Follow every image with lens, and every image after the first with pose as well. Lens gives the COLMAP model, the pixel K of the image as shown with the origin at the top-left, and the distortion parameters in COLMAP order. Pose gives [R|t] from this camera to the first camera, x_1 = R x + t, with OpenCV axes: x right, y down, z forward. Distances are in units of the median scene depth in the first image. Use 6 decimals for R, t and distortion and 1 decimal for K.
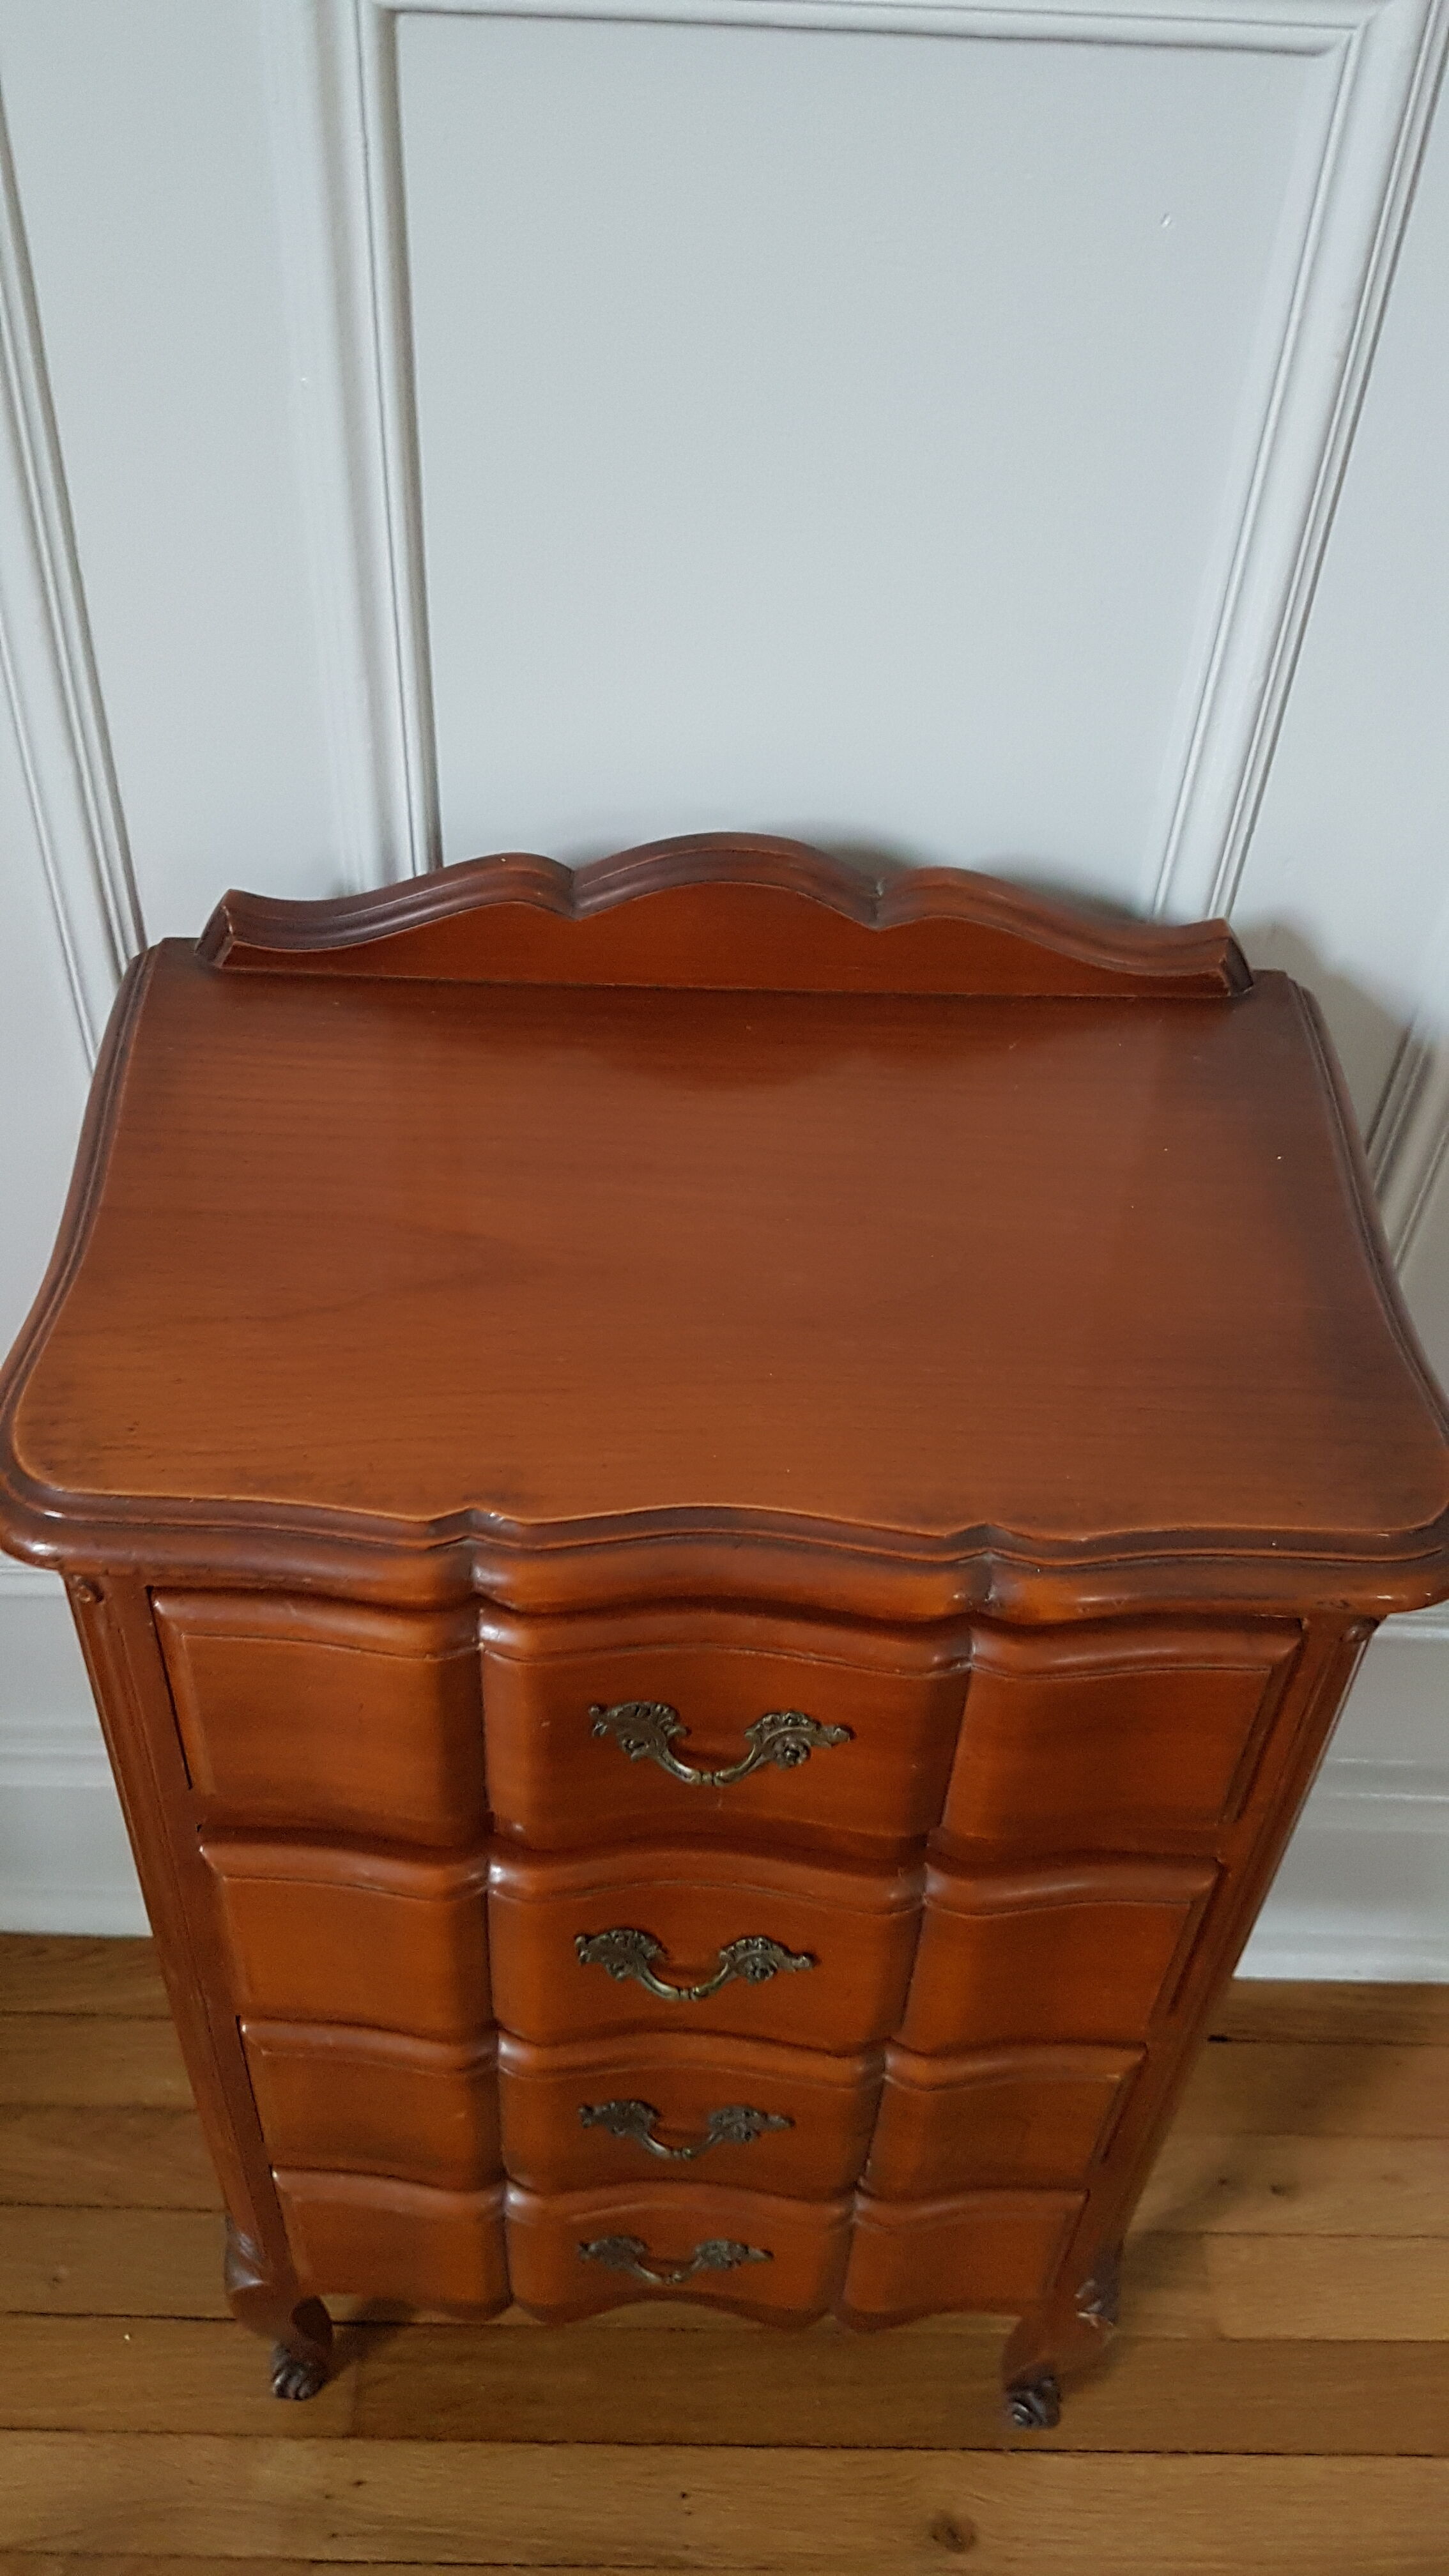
lens RADIAL K [[1929.9, 0, 706.3], [0, 1929.9, 1271.8], [0, 0, 1]] dist [0.141865, -0.209459]
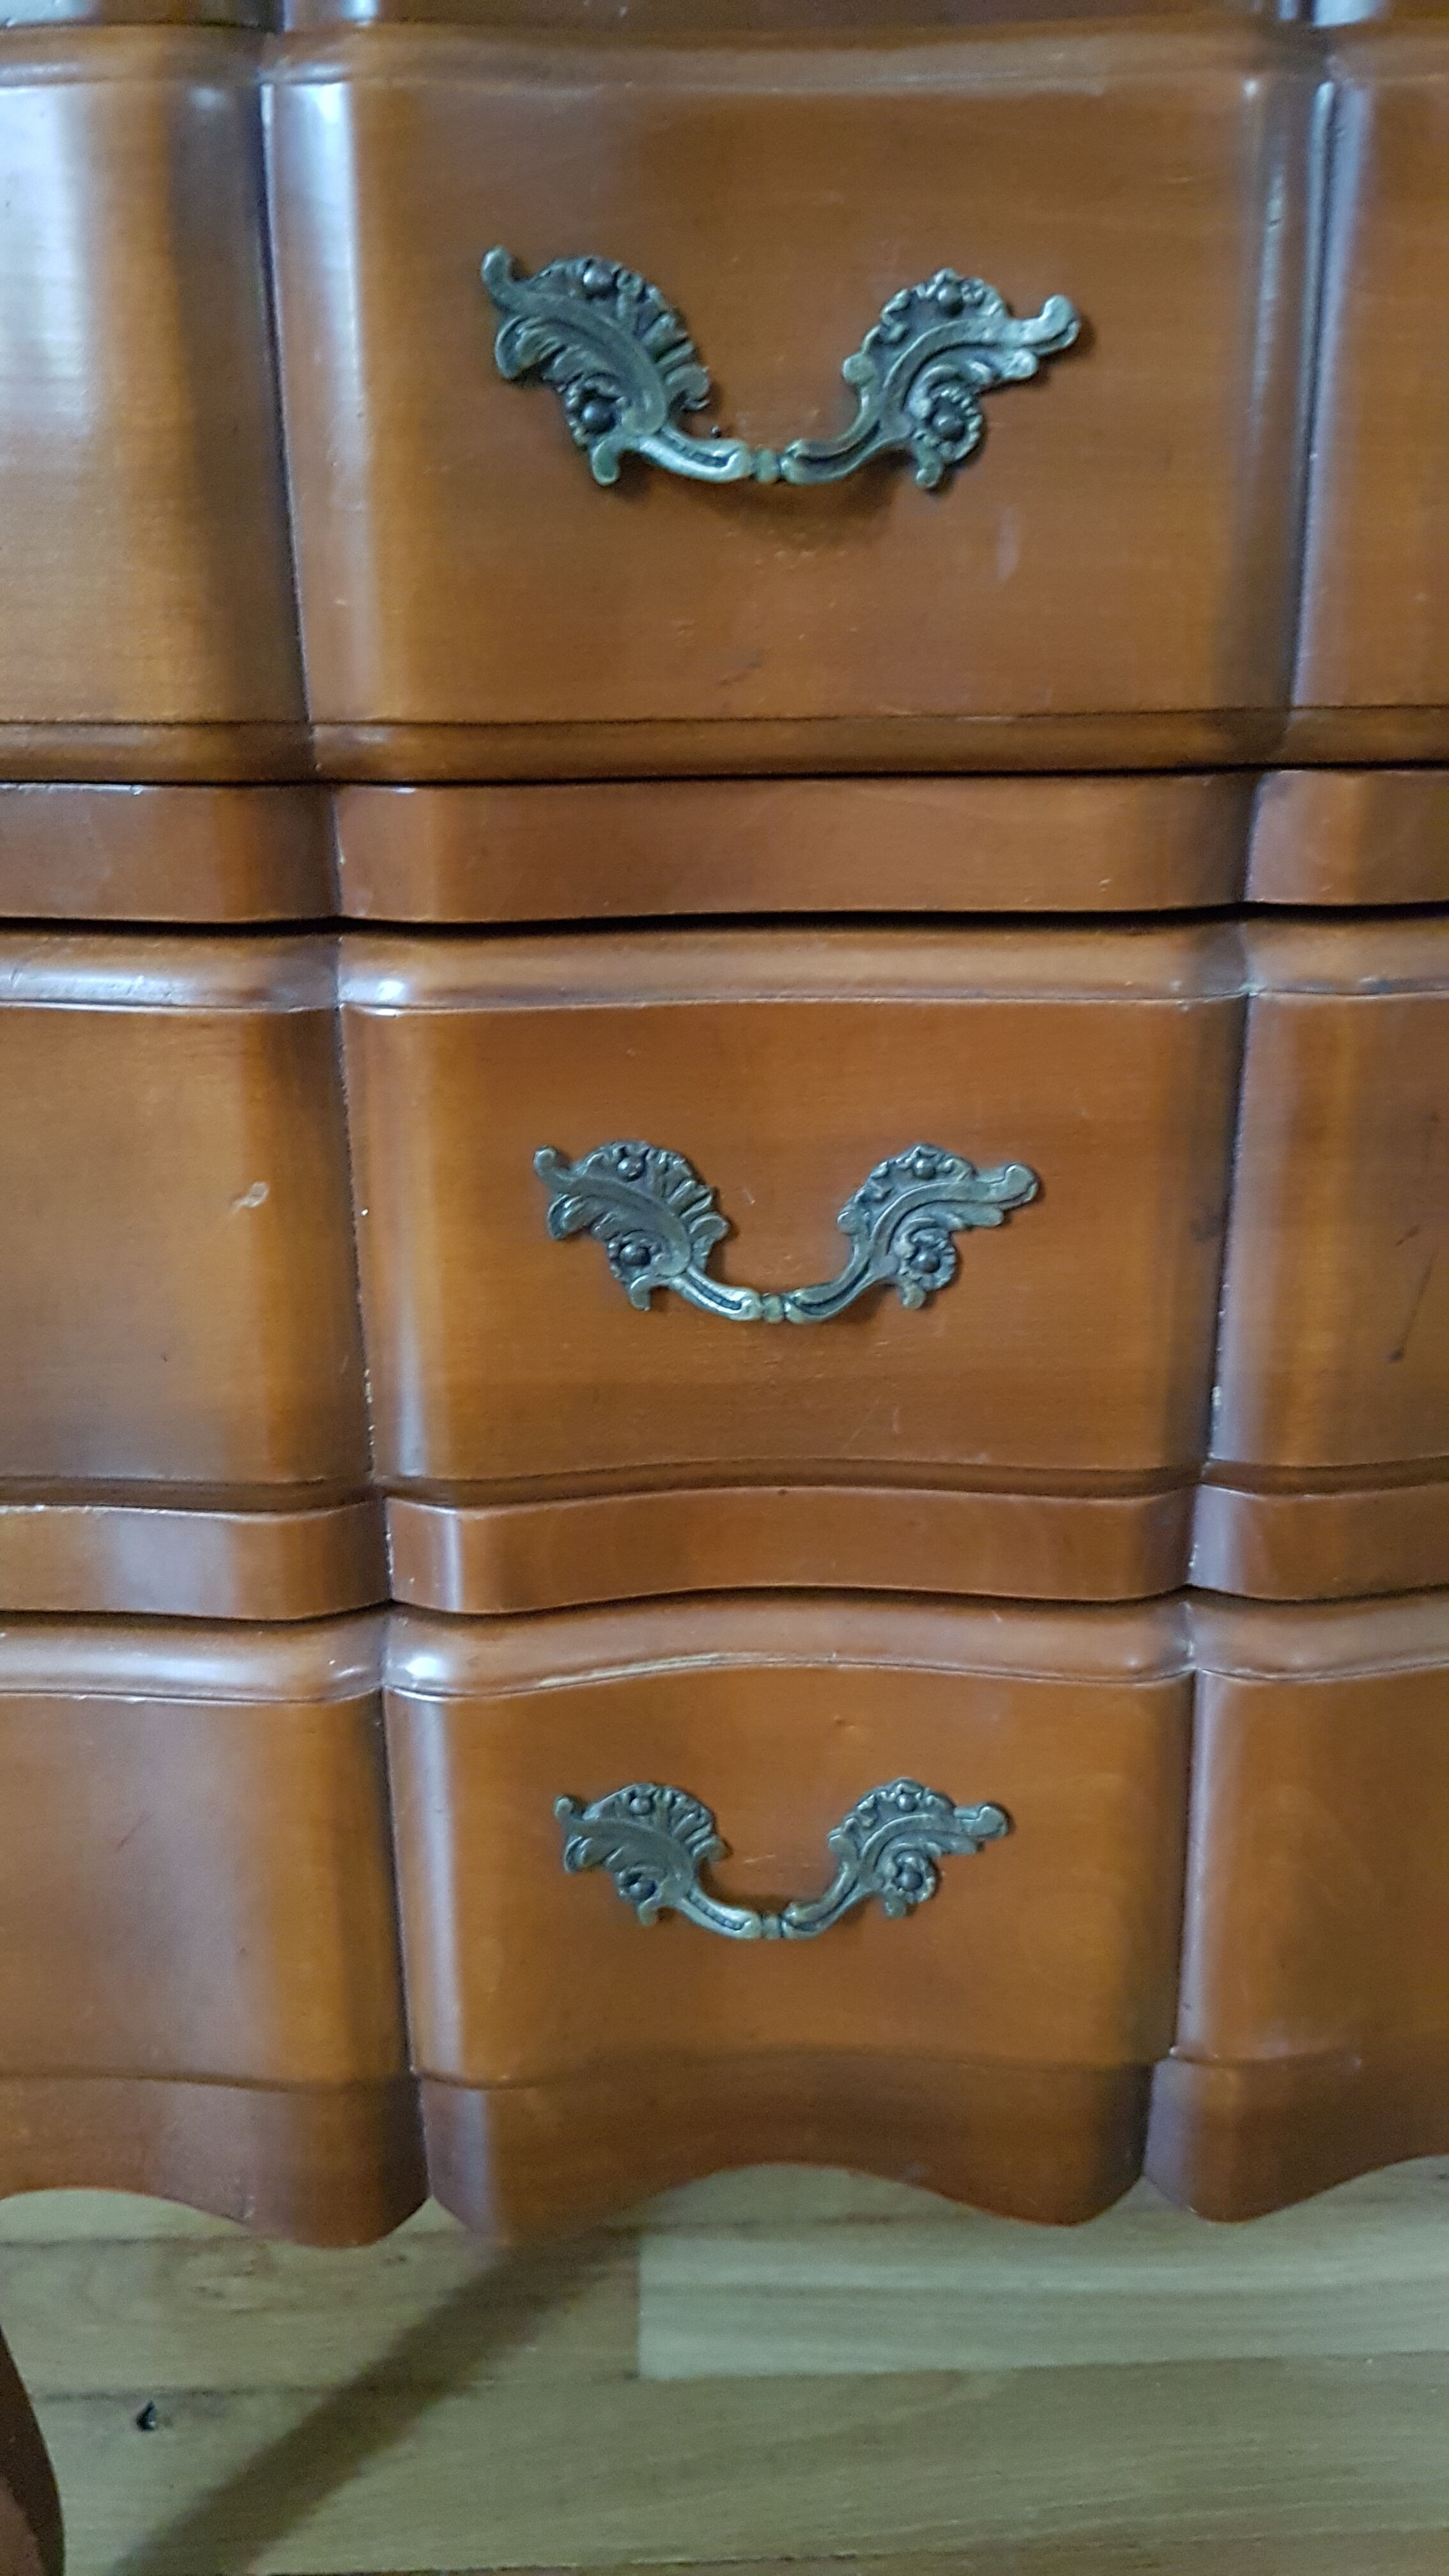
lens RADIAL K [[1948.6, 0, 700.5], [0, 1948.6, 1263.2], [0, 0, 1]] dist [0.154844, -0.208054]
pose [[0.998279, -0.058275, 0.006486, -0.032029], [0.056439, 0.925009, -0.375730, 0.587050], [0.015896, 0.375449, 0.926707, 0.598378]]
